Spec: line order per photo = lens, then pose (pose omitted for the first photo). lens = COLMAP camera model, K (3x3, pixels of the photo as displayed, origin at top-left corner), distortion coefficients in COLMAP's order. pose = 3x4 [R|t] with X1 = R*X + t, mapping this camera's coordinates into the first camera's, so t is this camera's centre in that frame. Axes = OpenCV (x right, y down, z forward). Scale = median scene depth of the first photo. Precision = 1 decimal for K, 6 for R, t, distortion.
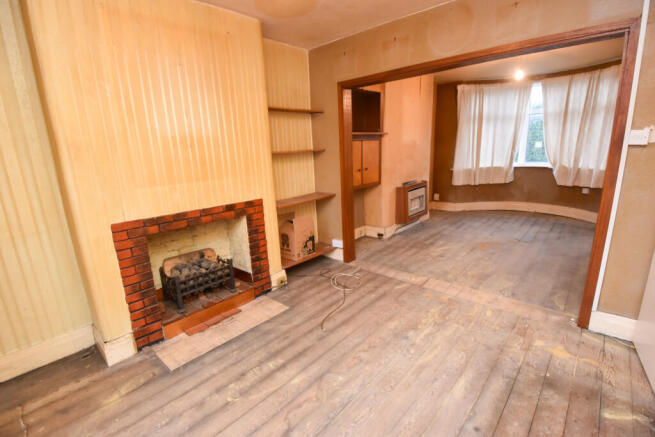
lens RADIAL K [[299.1, 0, 333.8], [0, 299.1, 218.0], [0, 0, 1]] dist [-0.015921, -0.002234]
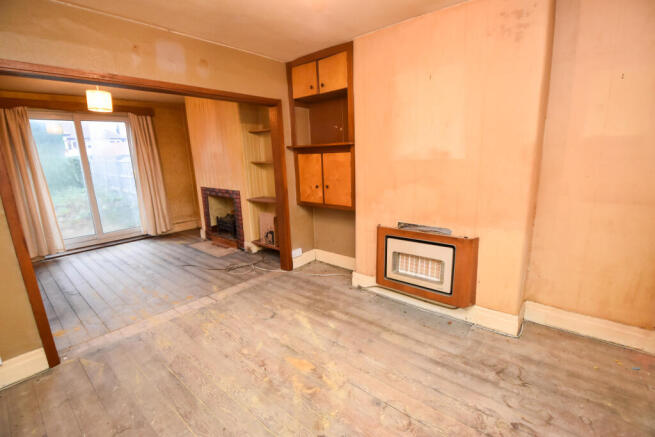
lens RADIAL K [[299.1, 0, 334.2], [0, 299.1, 218.1], [0, 0, 1]] dist [-0.015921, -0.002234]
pose [[0.036348, 0.250980, -0.967310, 1.160136], [-0.200289, 0.950139, 0.238999, -0.350301], [0.979062, 0.185055, 0.084804, 1.187642]]
